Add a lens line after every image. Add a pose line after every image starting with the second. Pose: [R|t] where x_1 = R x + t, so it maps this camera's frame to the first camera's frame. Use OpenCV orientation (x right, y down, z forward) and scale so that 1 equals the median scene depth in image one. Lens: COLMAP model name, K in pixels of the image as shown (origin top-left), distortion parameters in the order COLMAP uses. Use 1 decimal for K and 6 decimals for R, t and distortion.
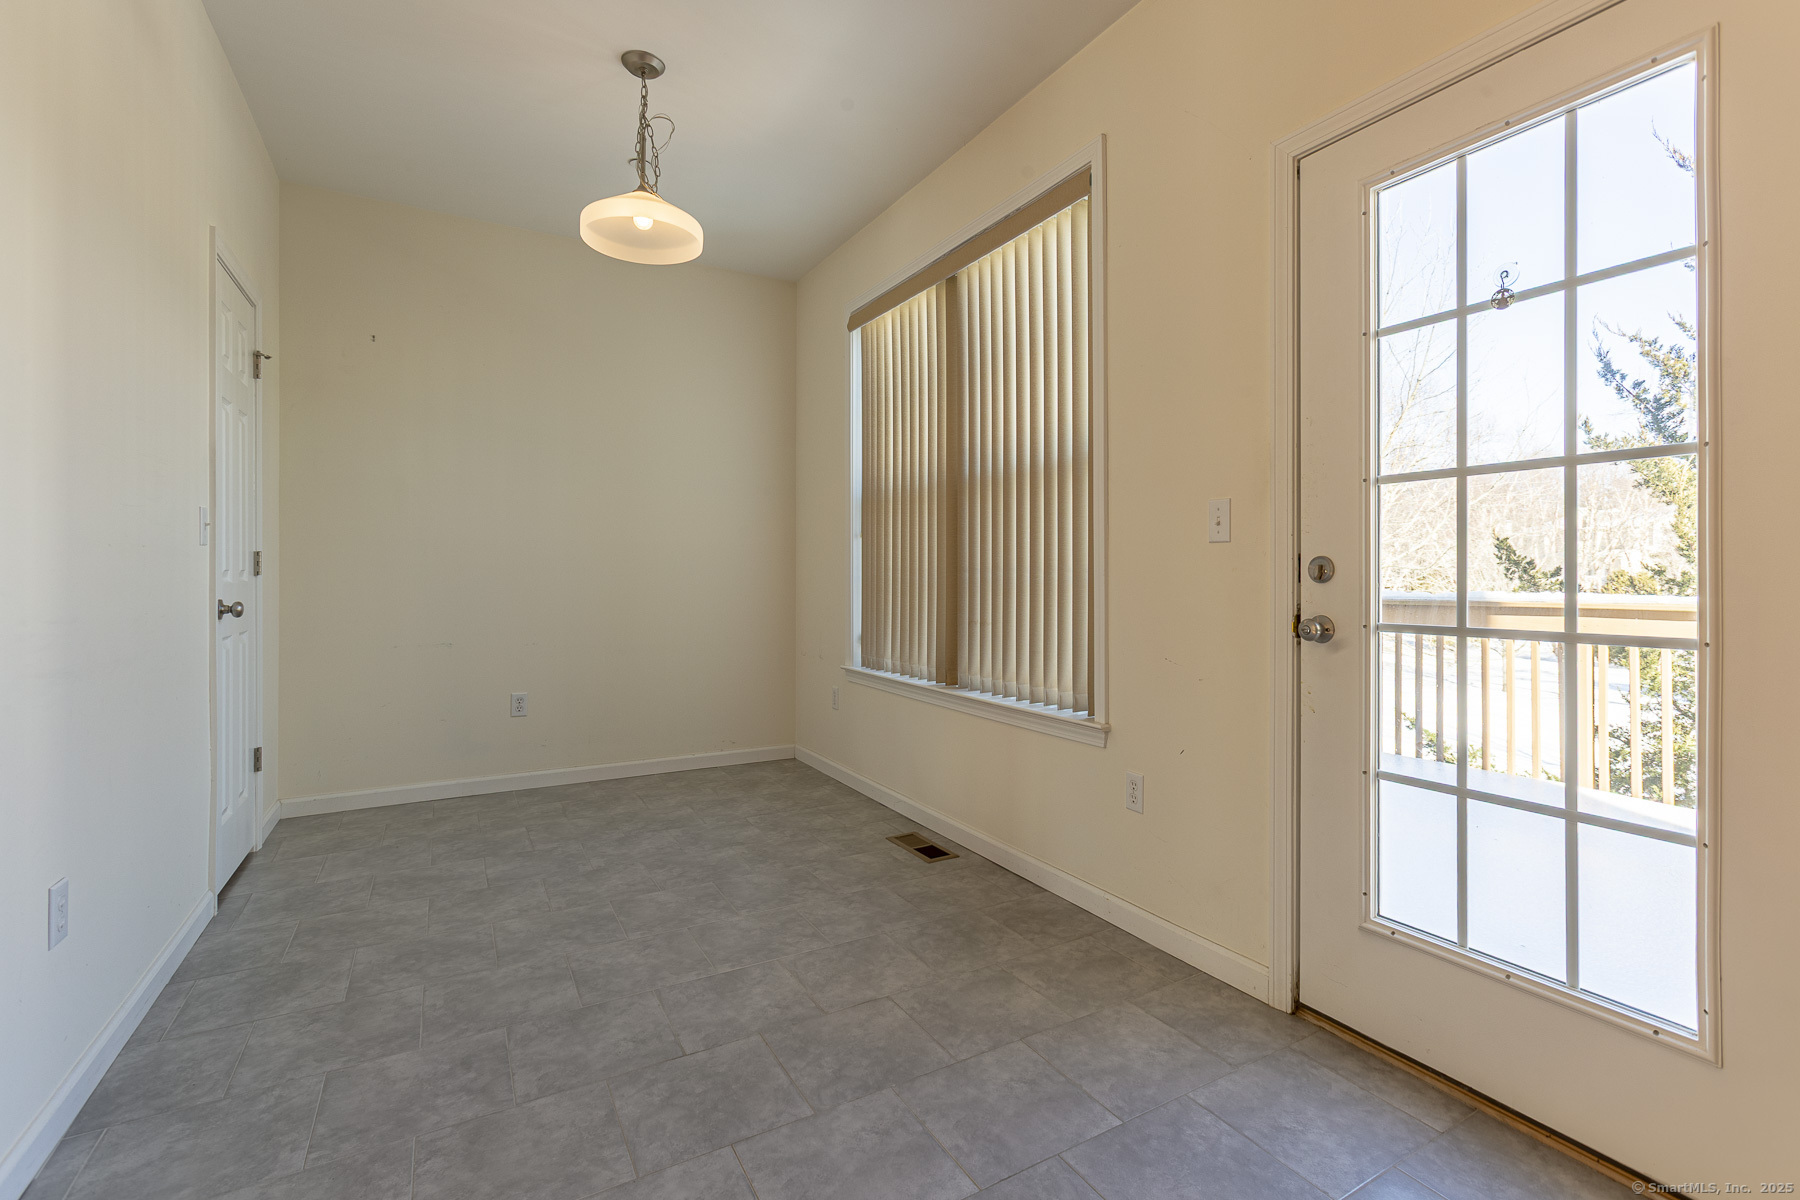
lens RADIAL K [[831.5, 0, 905.7], [0, 831.5, 572.5], [0, 0, 1]] dist [-0.000640, 0.001295]
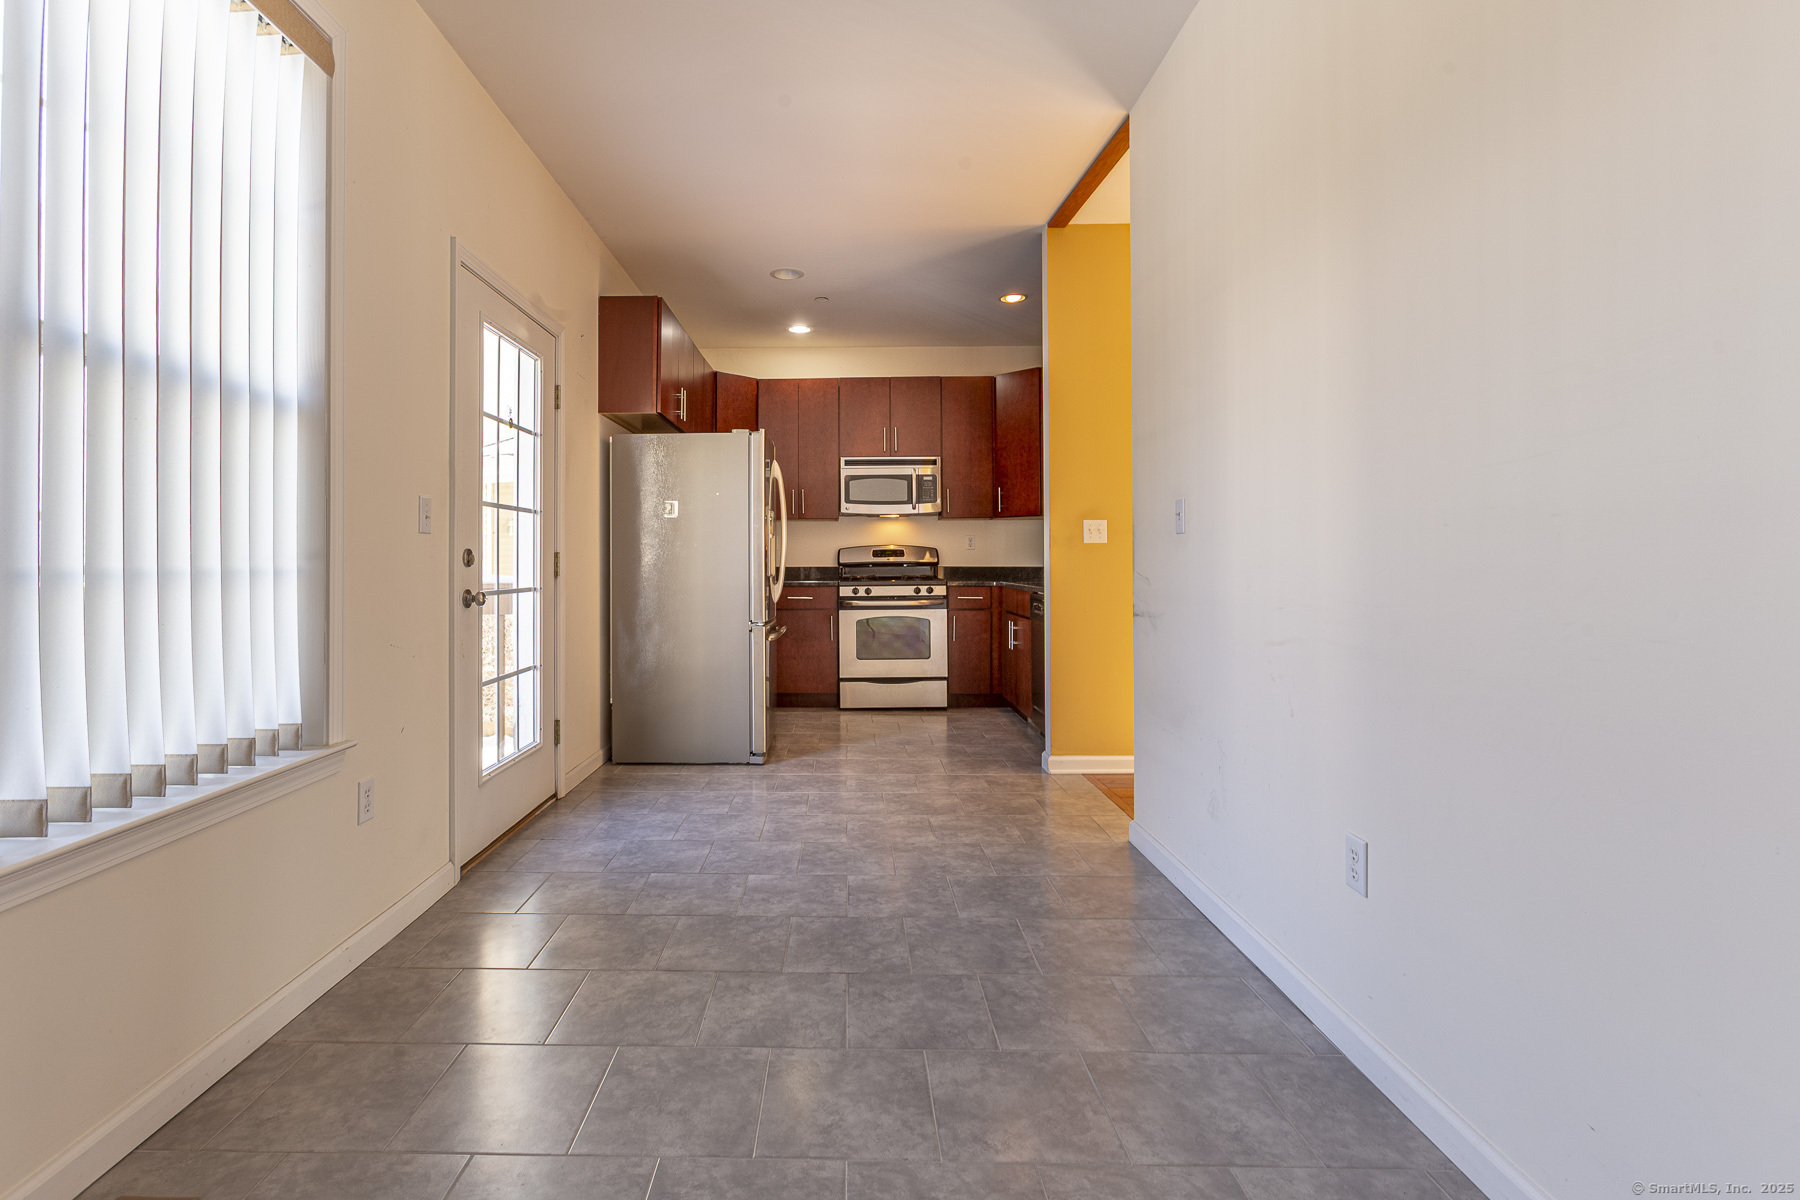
lens RADIAL K [[831.5, 0, 905.7], [0, 831.5, 572.5], [0, 0, 1]] dist [-0.000640, 0.001295]
pose [[-0.907137, -0.007250, 0.420774, -0.834917], [-0.004553, 0.999962, 0.007412, 0.003424], [-0.420811, 0.004808, -0.907135, 2.038414]]
